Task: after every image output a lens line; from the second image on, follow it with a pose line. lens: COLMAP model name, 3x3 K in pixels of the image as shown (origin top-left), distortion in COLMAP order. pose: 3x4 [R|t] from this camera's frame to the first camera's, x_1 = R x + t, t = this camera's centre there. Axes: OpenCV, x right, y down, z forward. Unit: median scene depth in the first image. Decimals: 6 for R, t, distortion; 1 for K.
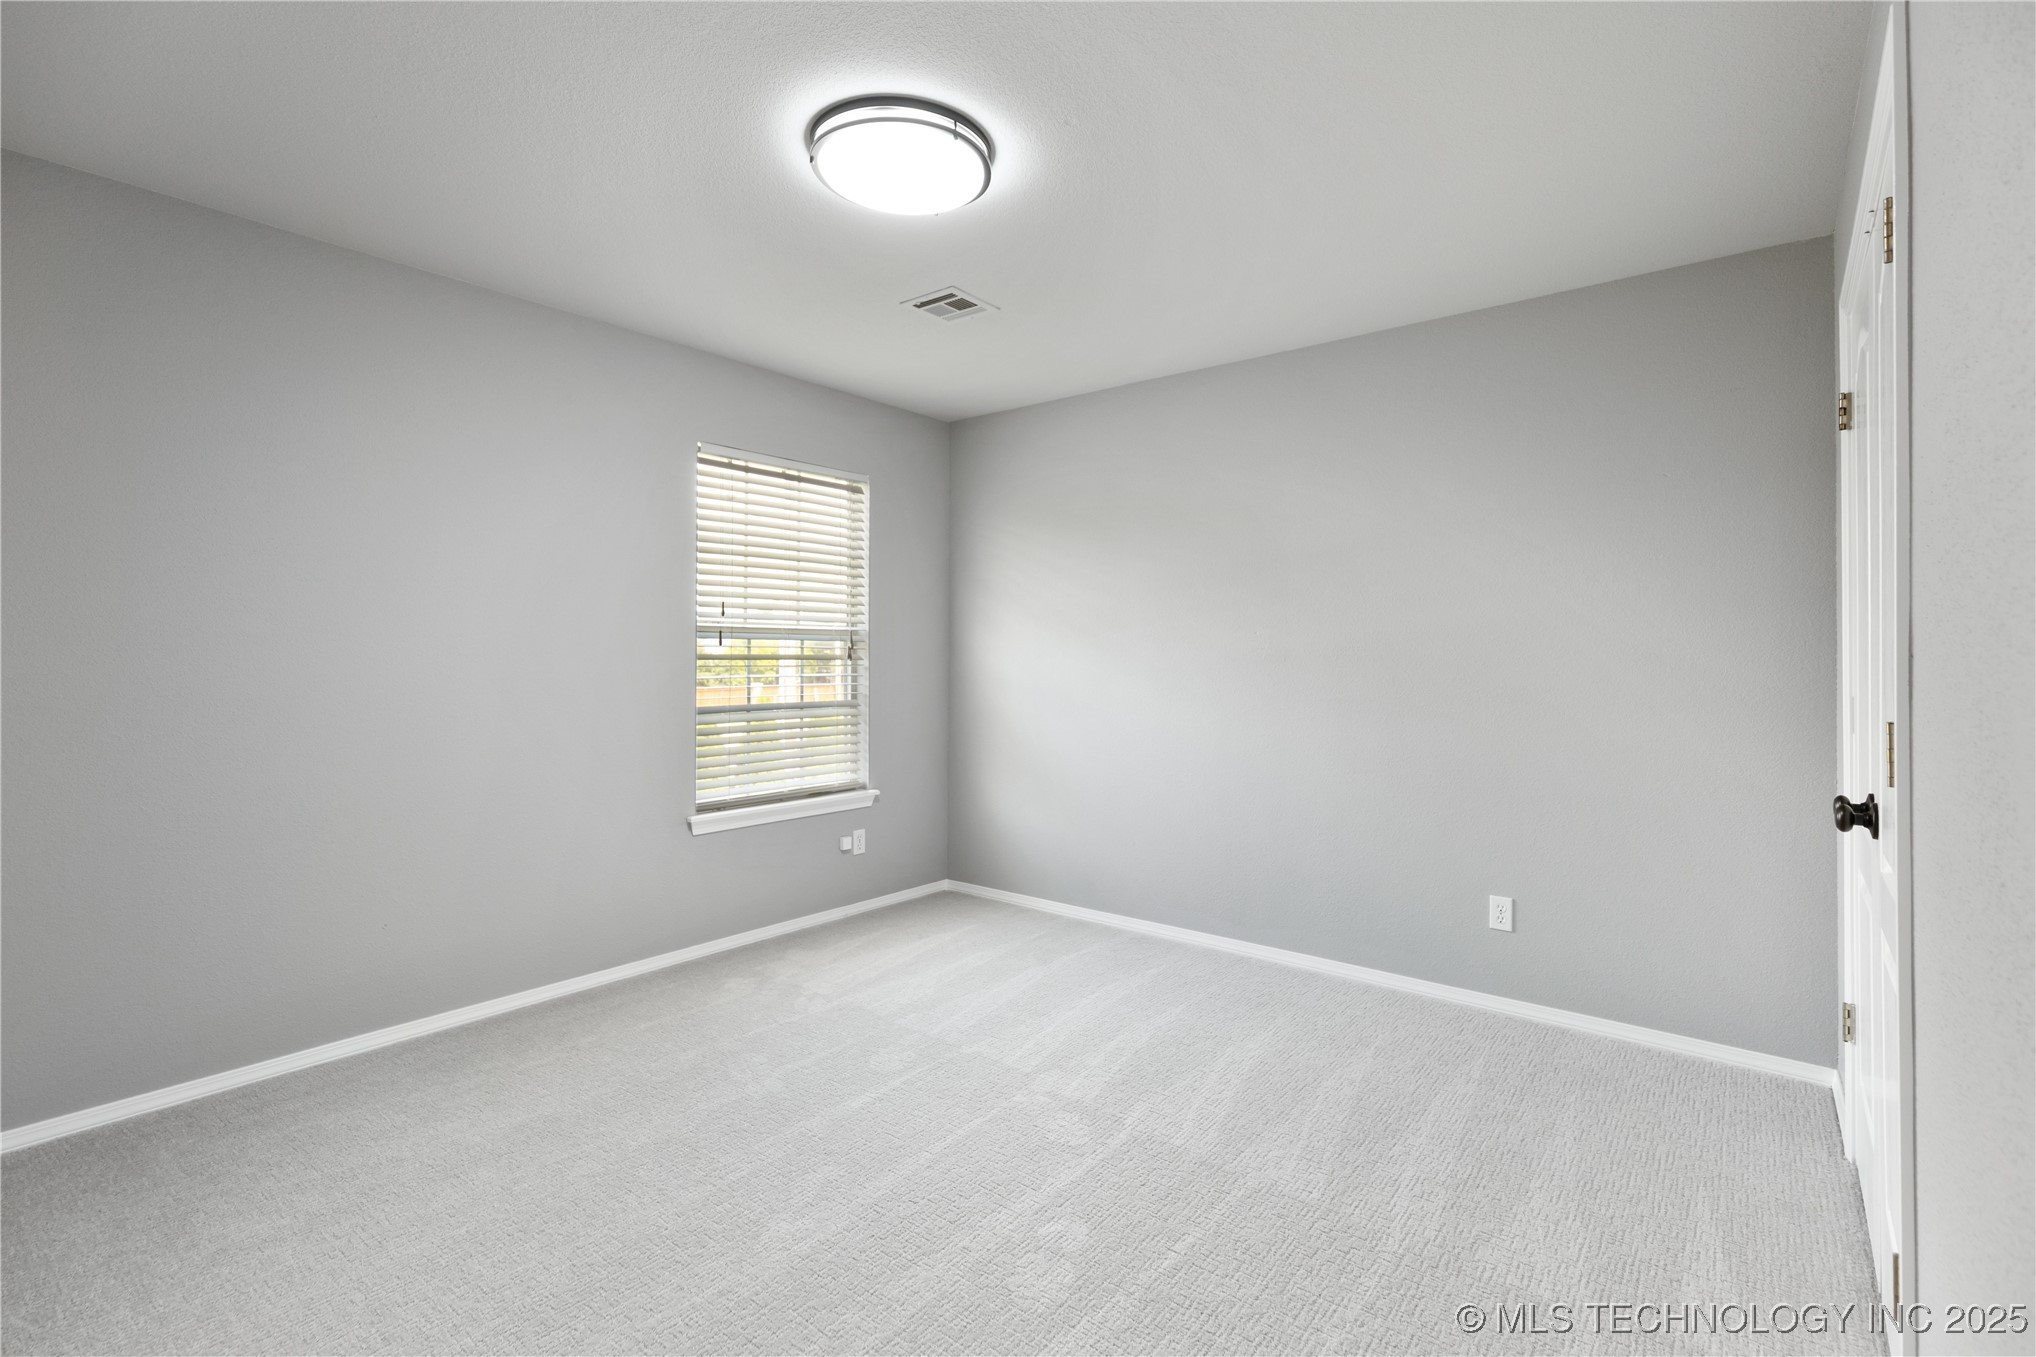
lens RADIAL K [[927.4, 0, 1030.5], [0, 927.4, 655.6], [0, 0, 1]] dist [0.012467, -0.000876]
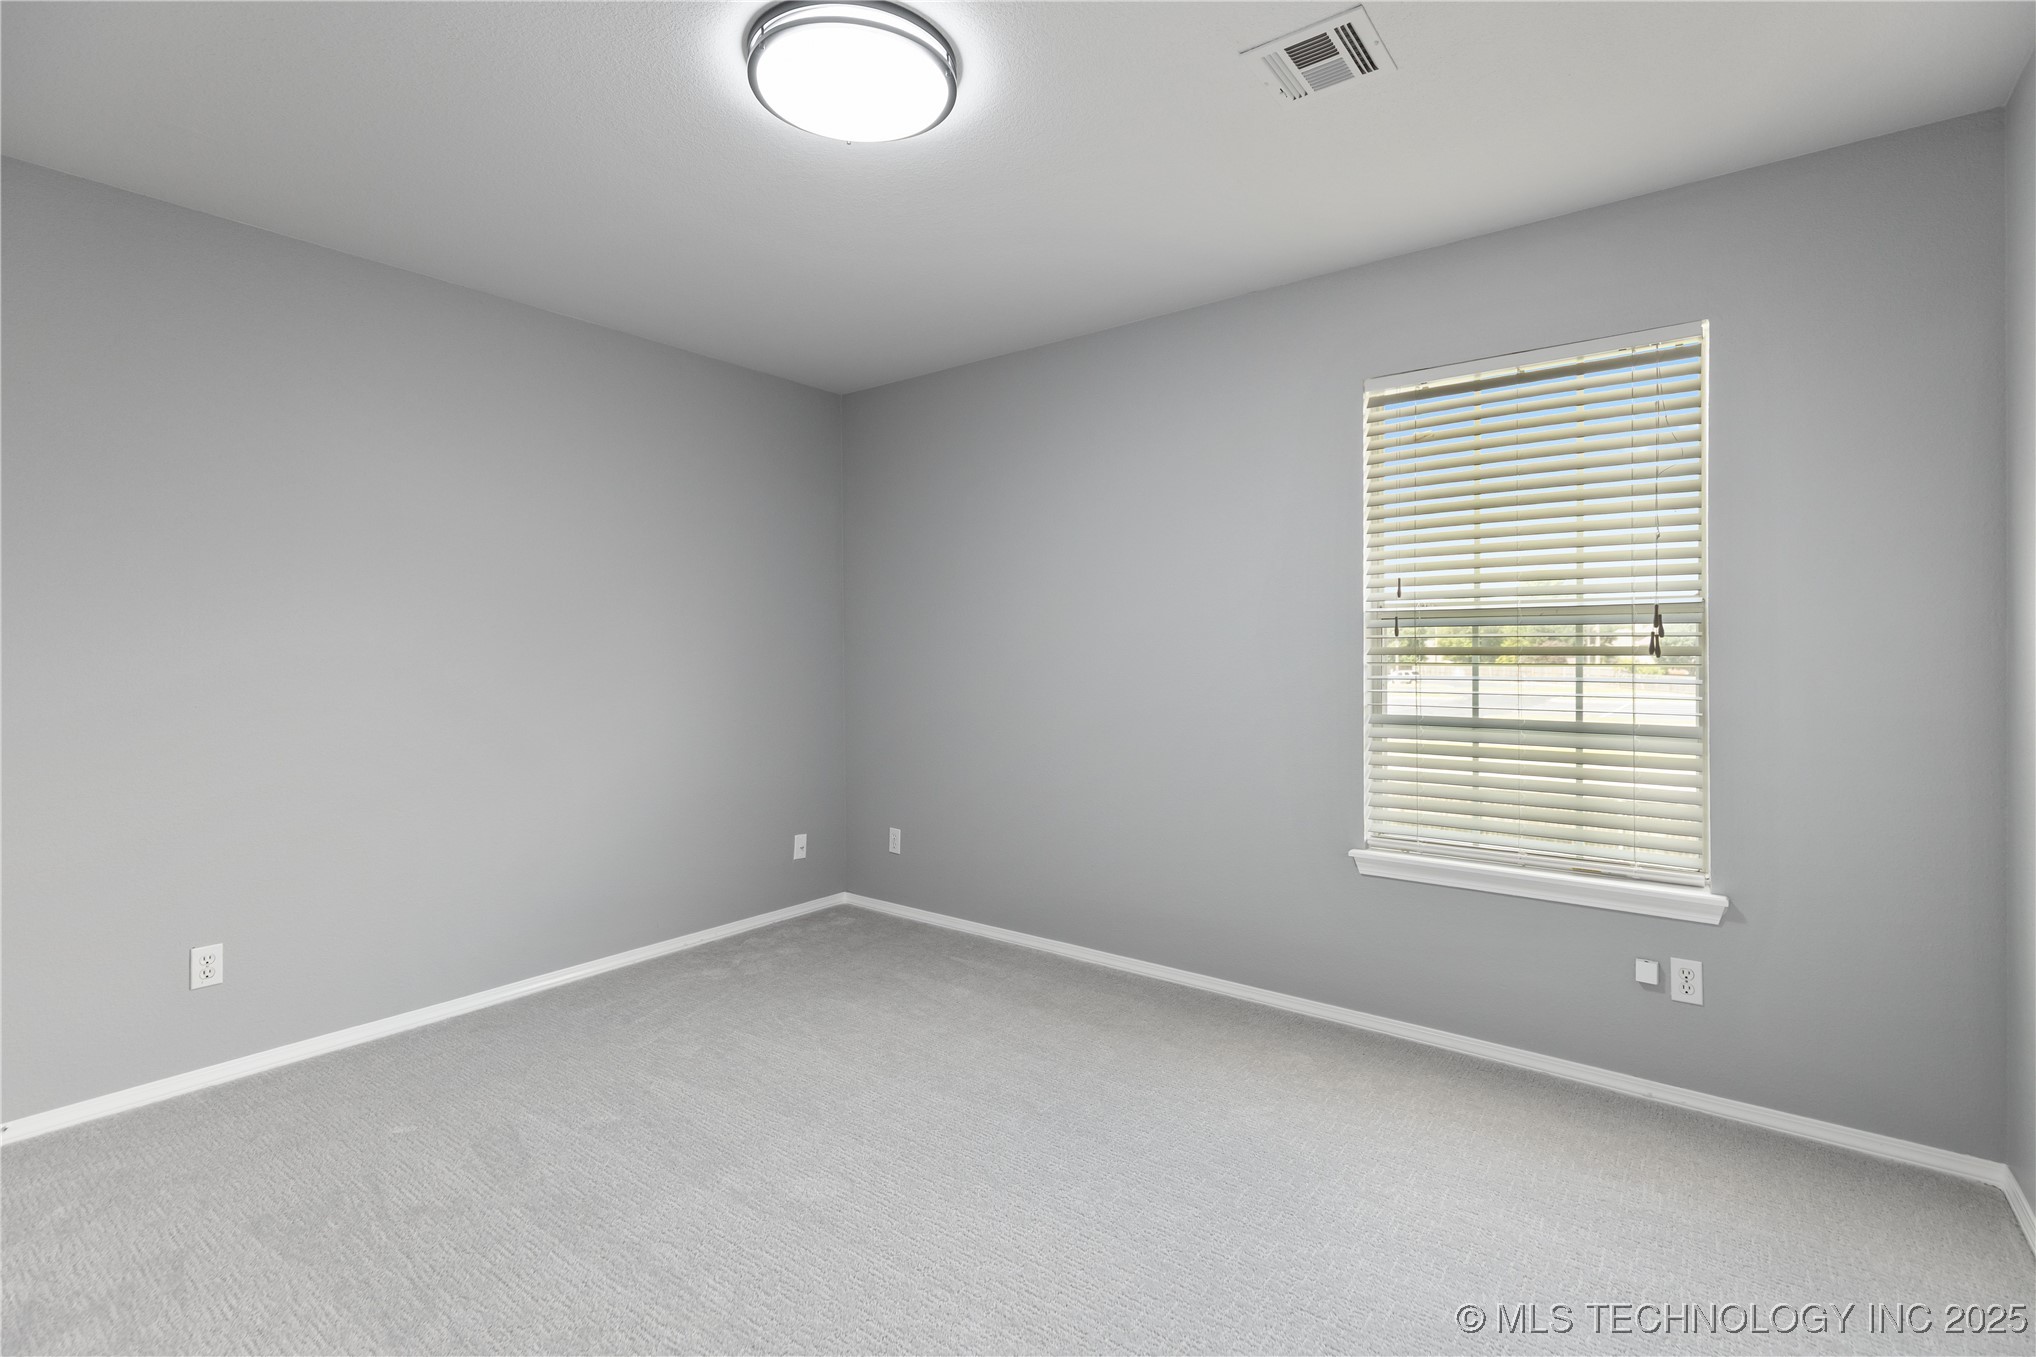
lens RADIAL K [[927.4, 0, 1030.5], [0, 927.4, 655.6], [0, 0, 1]] dist [0.012467, -0.000876]
pose [[0.017296, -0.003840, -0.999843, 0.397160], [0.003285, 0.999987, -0.003784, 0.006540], [0.999845, -0.003219, 0.017309, 0.637325]]
